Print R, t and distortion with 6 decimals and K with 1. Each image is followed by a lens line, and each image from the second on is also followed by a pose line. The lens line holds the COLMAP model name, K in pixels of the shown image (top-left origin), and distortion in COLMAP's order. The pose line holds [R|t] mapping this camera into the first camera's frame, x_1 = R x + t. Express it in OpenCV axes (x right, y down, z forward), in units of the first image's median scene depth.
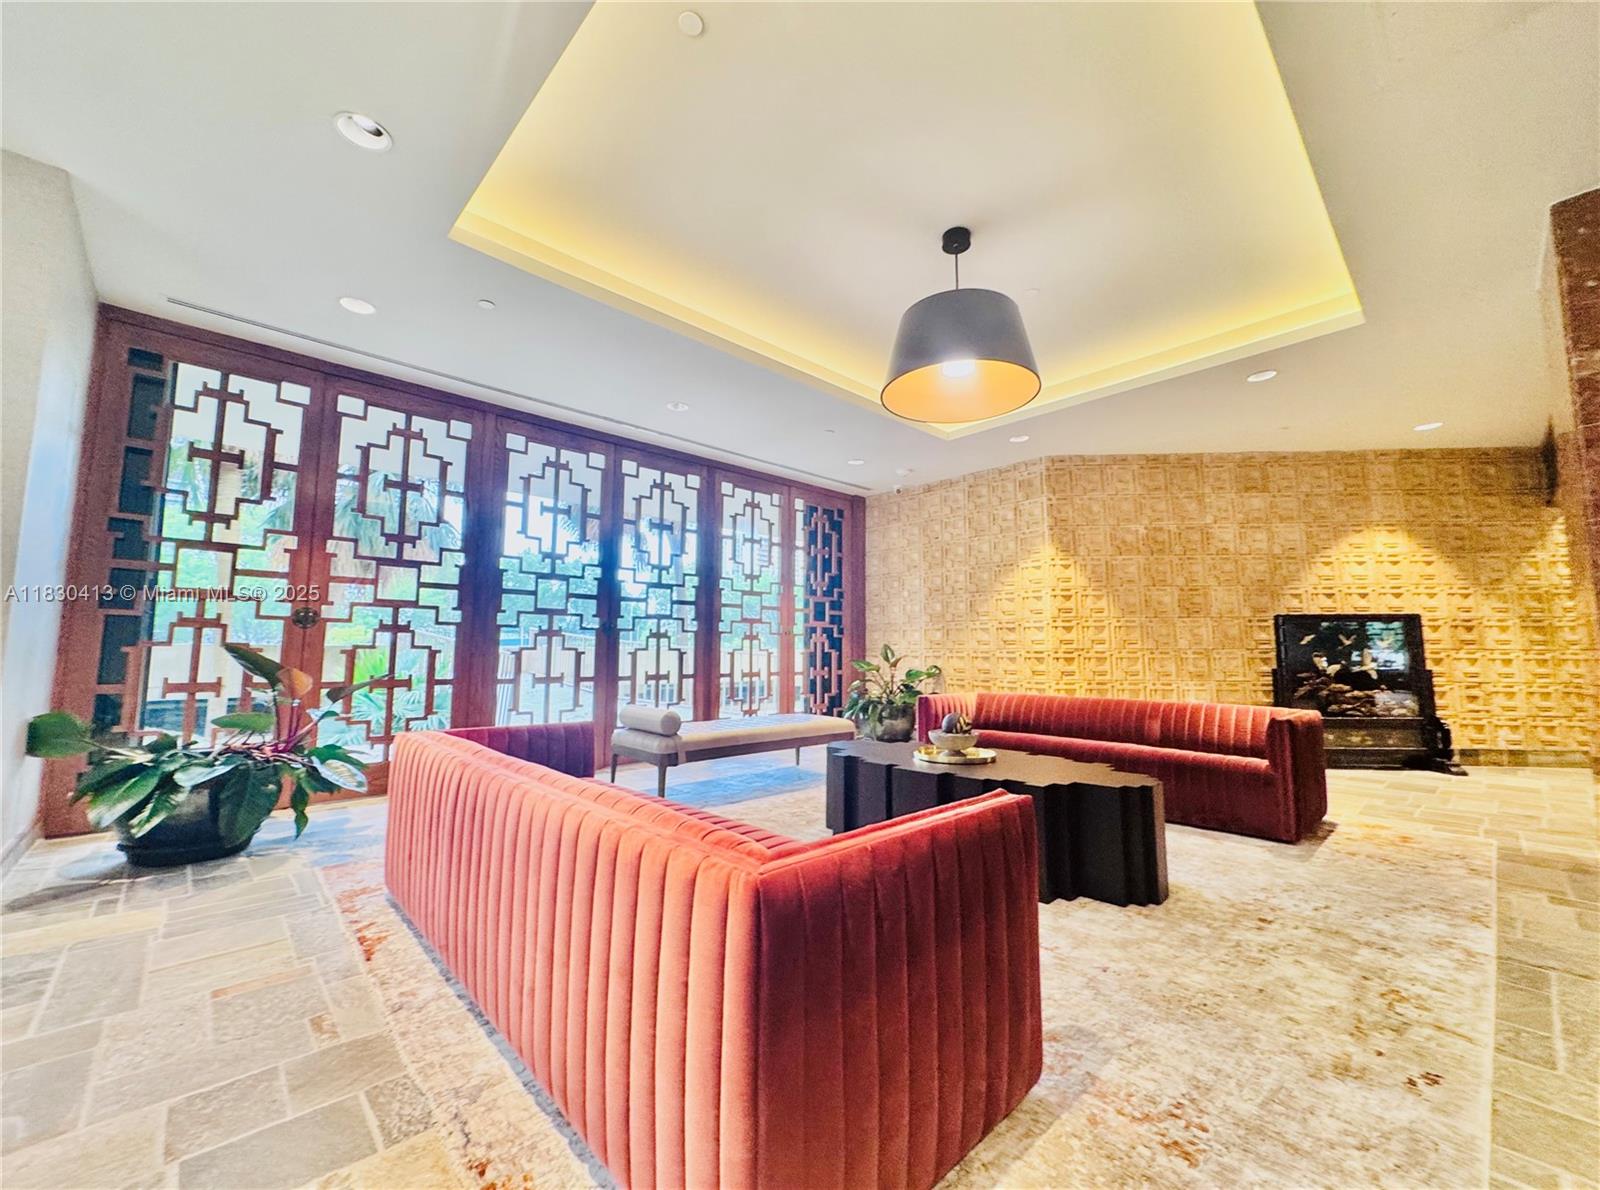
lens RADIAL K [[643.6, 0, 799.1], [0, 643.6, 591.3], [0, 0, 1]] dist [0.000421, 0.000491]
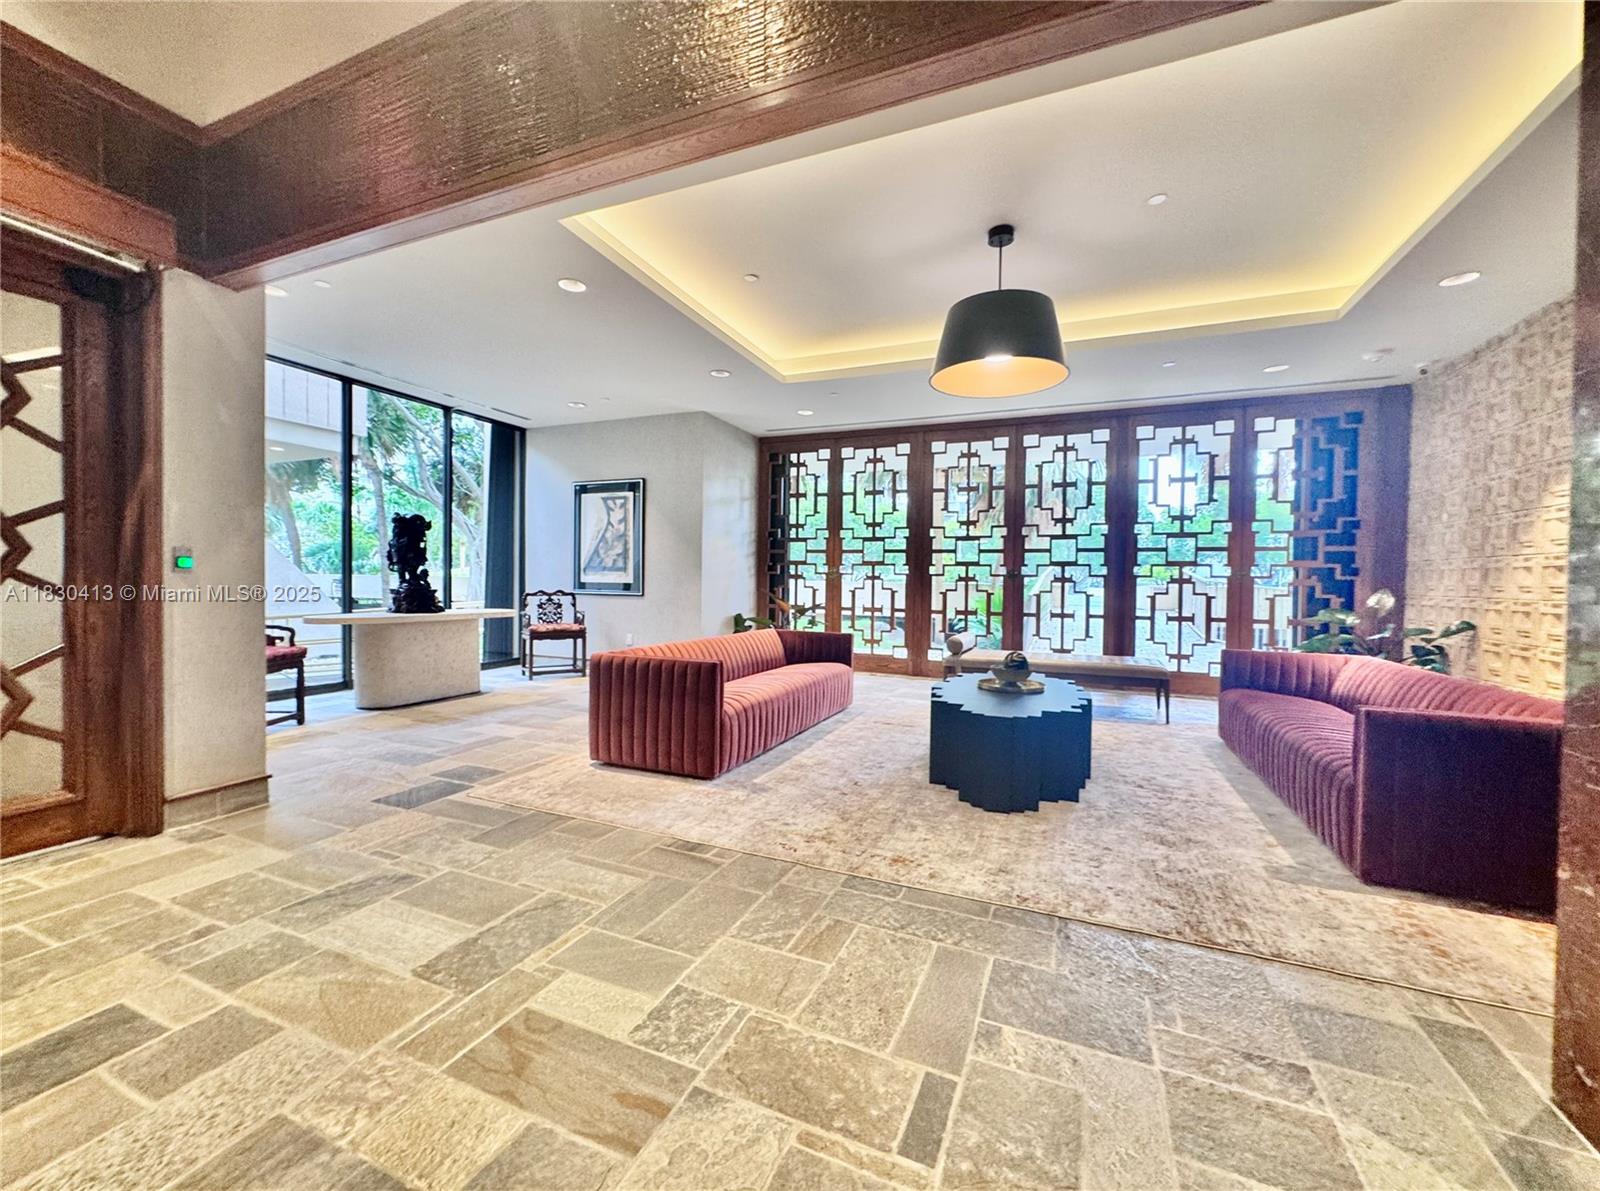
lens RADIAL K [[643.6, 0, 799.1], [0, 643.6, 591.8], [0, 0, 1]] dist [0.000421, 0.000491]
pose [[0.402756, 0.015925, -0.915169, 0.650304], [0.075337, 0.995879, 0.050484, -0.004636], [0.912202, -0.089278, 0.399897, 0.099482]]
